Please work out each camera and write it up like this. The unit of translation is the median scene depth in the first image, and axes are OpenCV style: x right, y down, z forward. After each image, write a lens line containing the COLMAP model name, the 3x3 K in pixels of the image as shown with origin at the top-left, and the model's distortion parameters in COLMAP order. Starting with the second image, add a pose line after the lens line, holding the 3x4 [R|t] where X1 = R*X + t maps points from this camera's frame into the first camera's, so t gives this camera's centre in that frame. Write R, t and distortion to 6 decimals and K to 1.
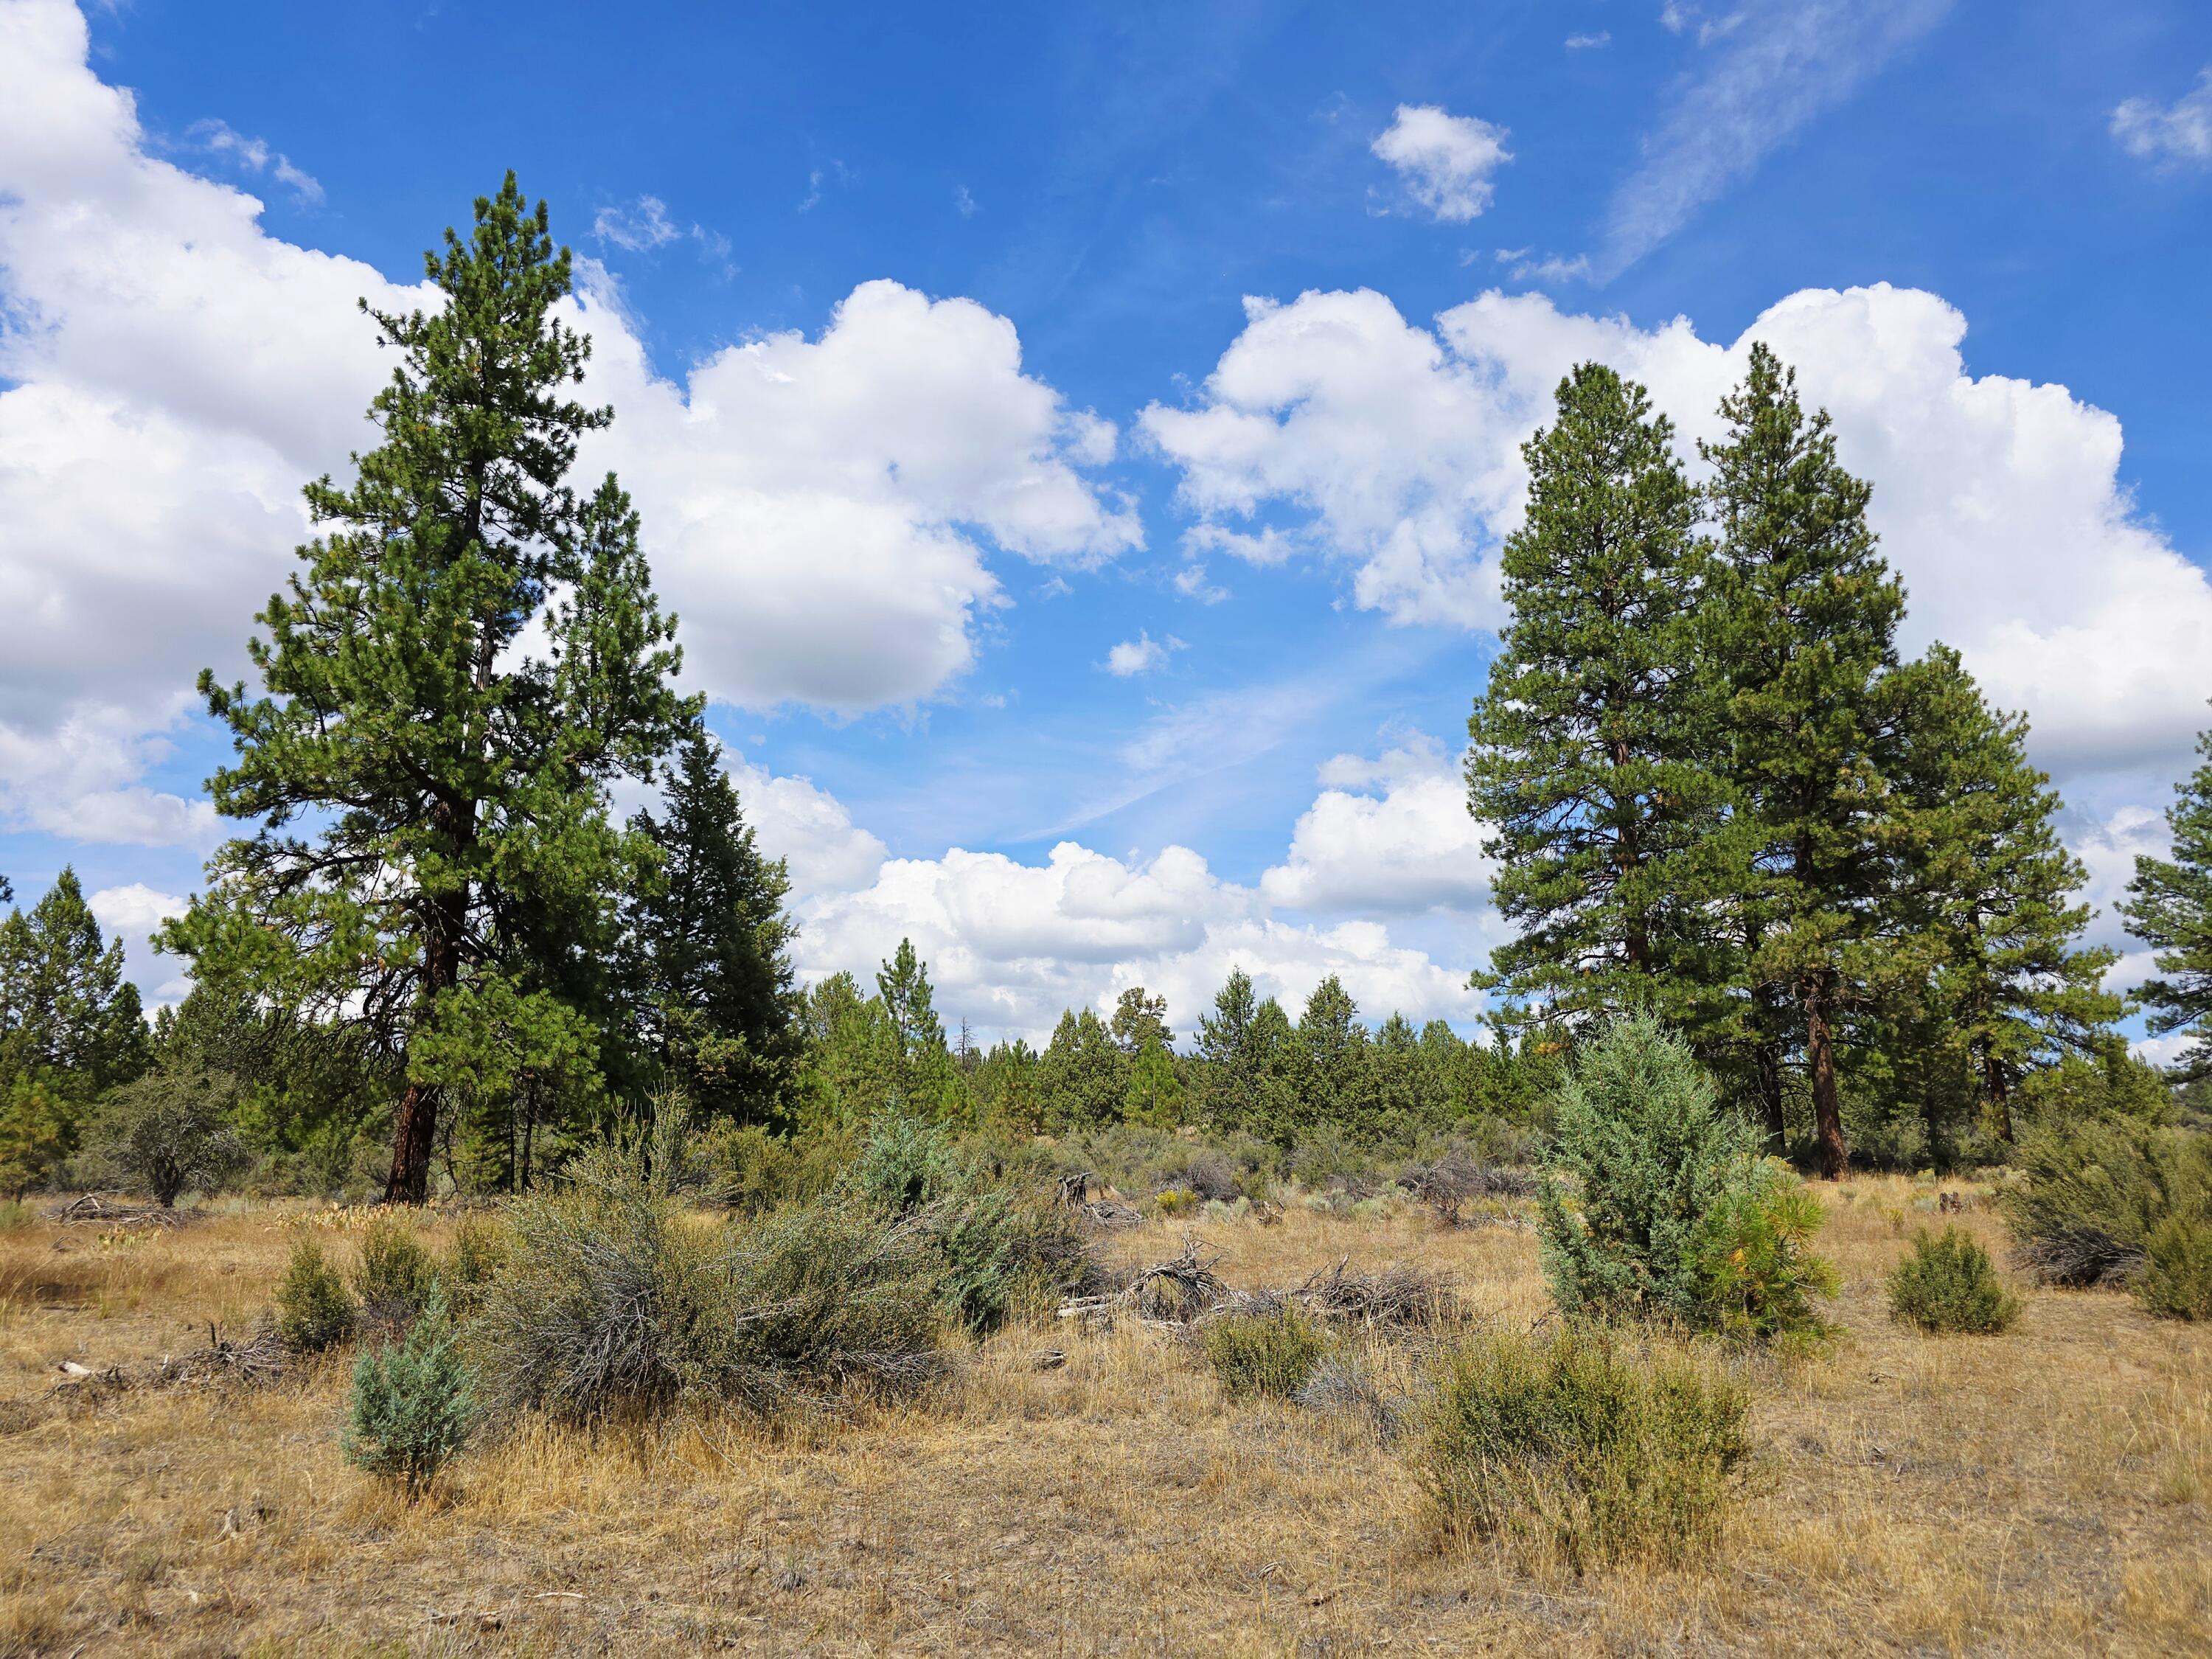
lens RADIAL K [[1494.0, 0, 1100.0], [0, 1494.0, 834.4], [0, 0, 1]] dist [0.057897, -0.047366]
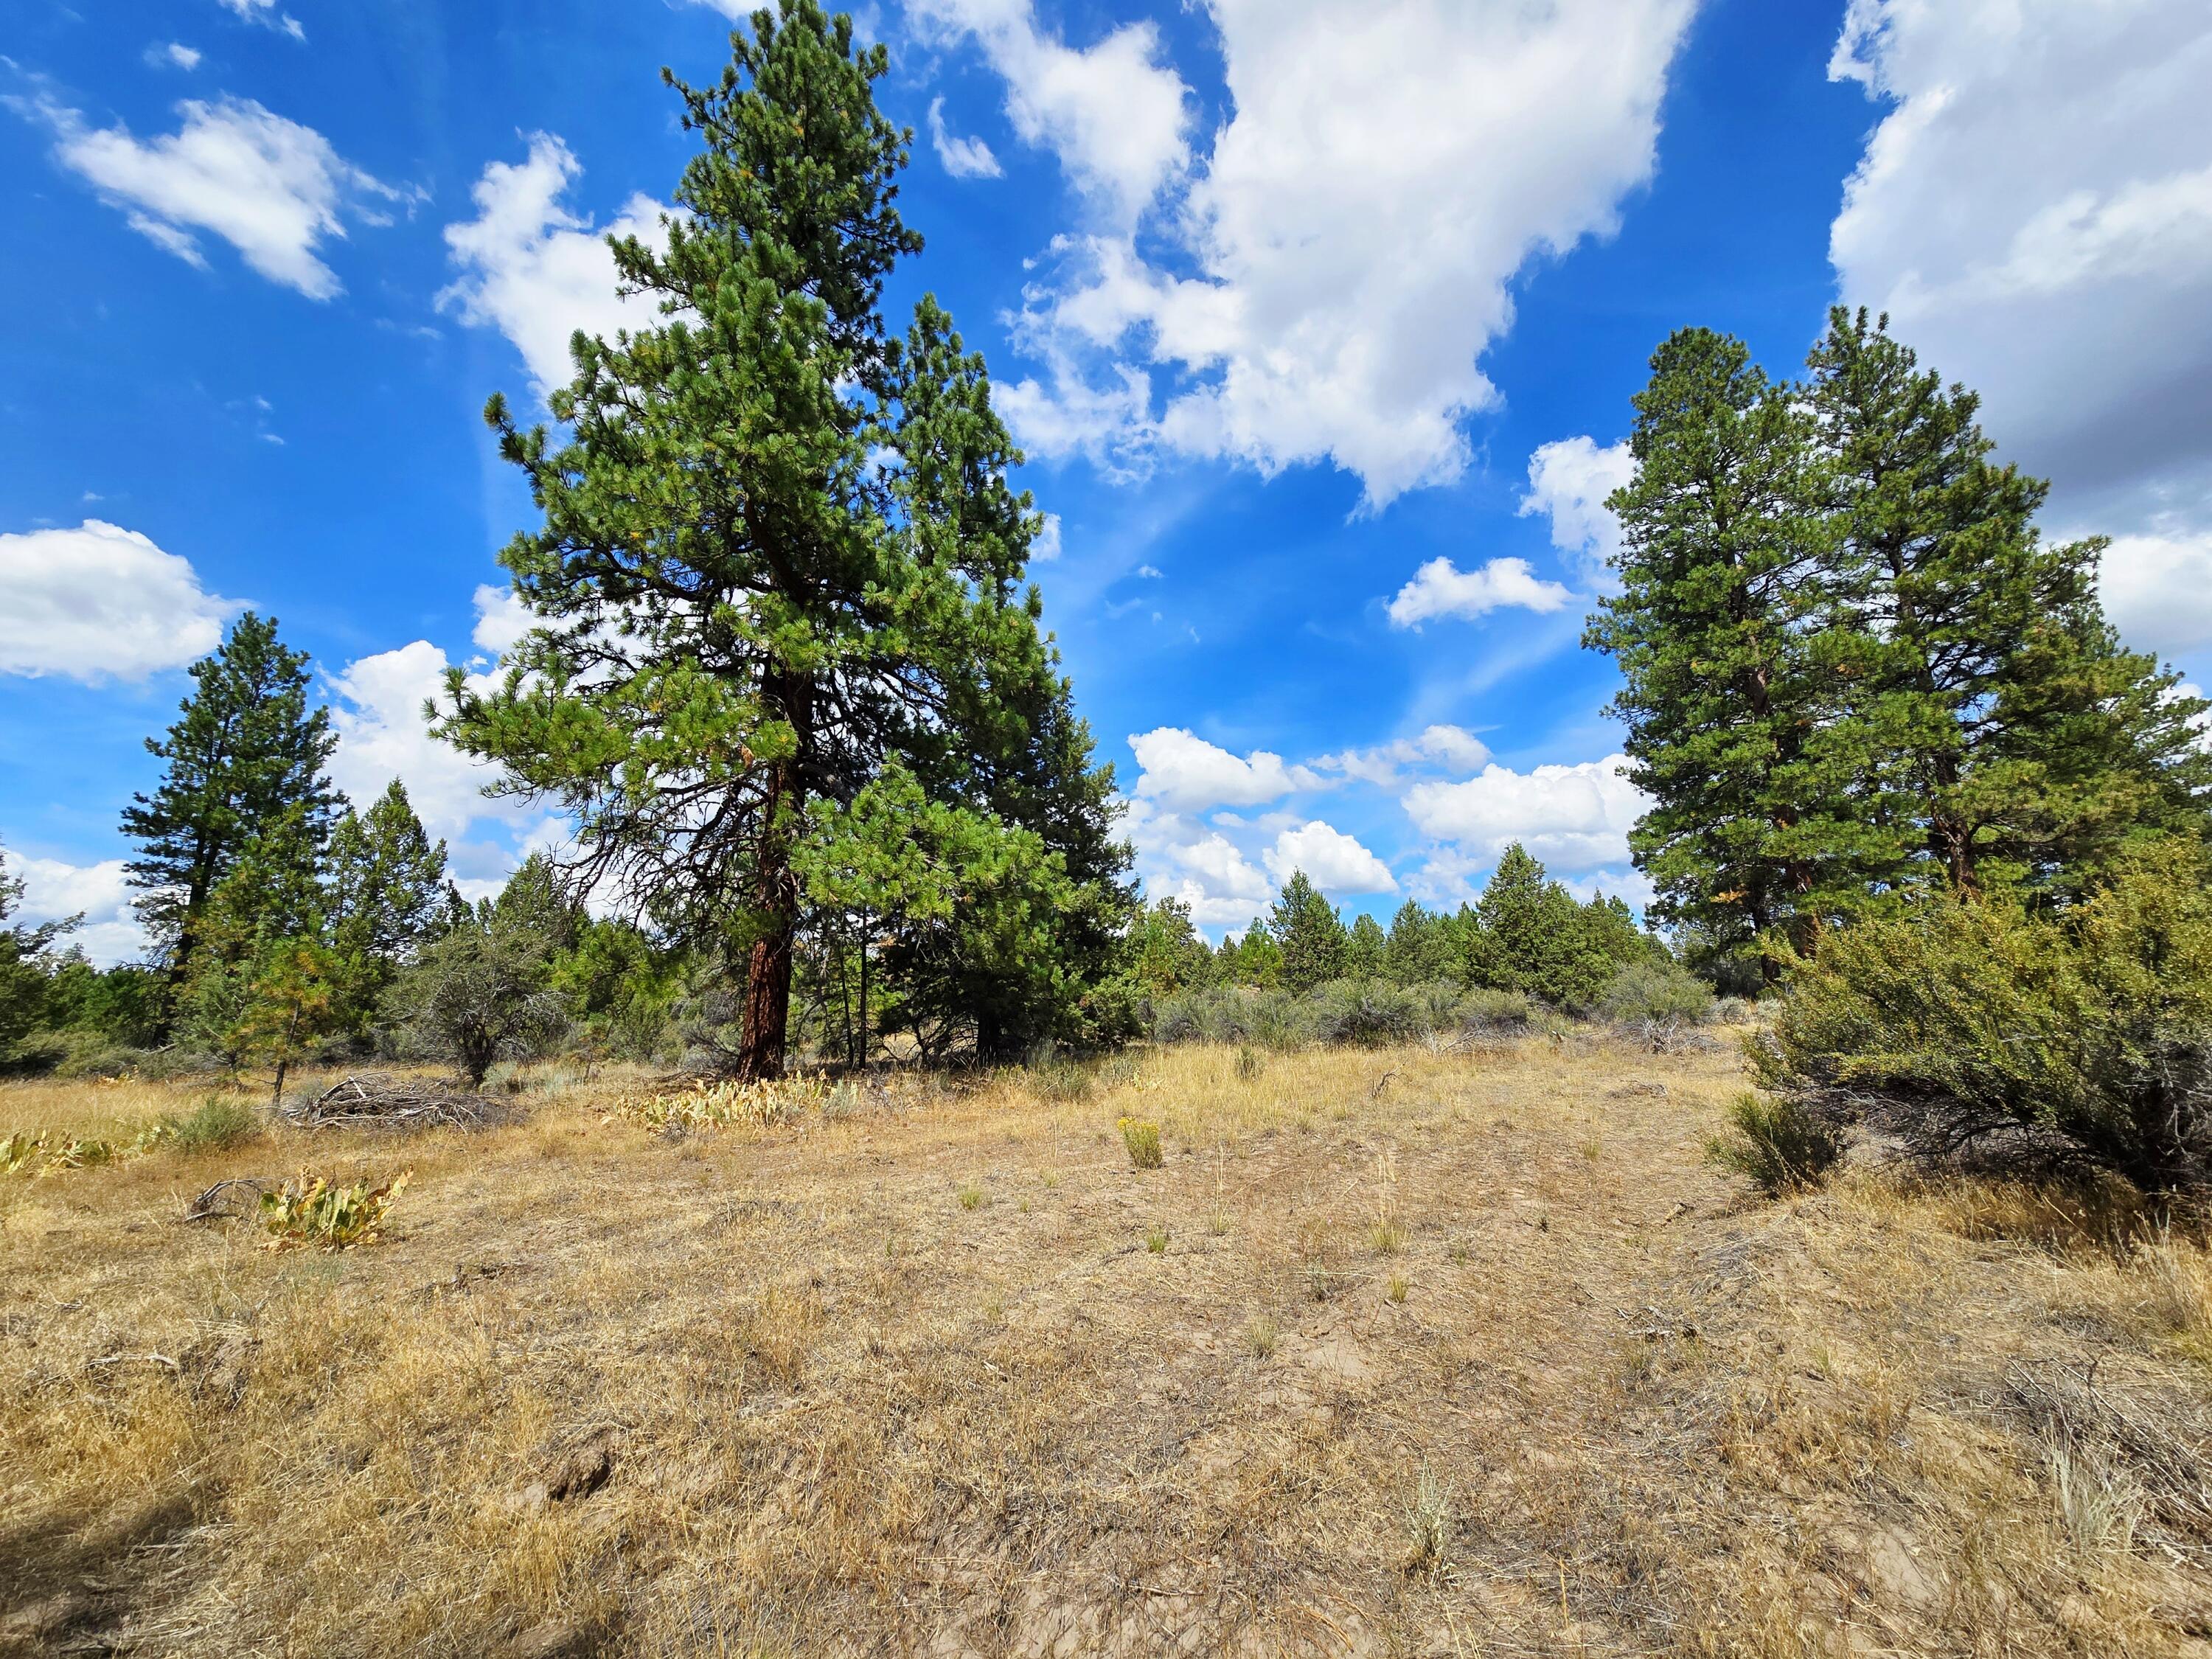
lens RADIAL K [[906.2, 0, 1102.1], [0, 906.2, 833.8], [0, 0, 1]] dist [-0.002212, 0.000002]
pose [[0.999121, -0.022662, 0.035252, -0.219669], [0.022145, 0.999643, 0.014974, 0.084242], [-0.035579, -0.014180, 0.999266, 0.381697]]
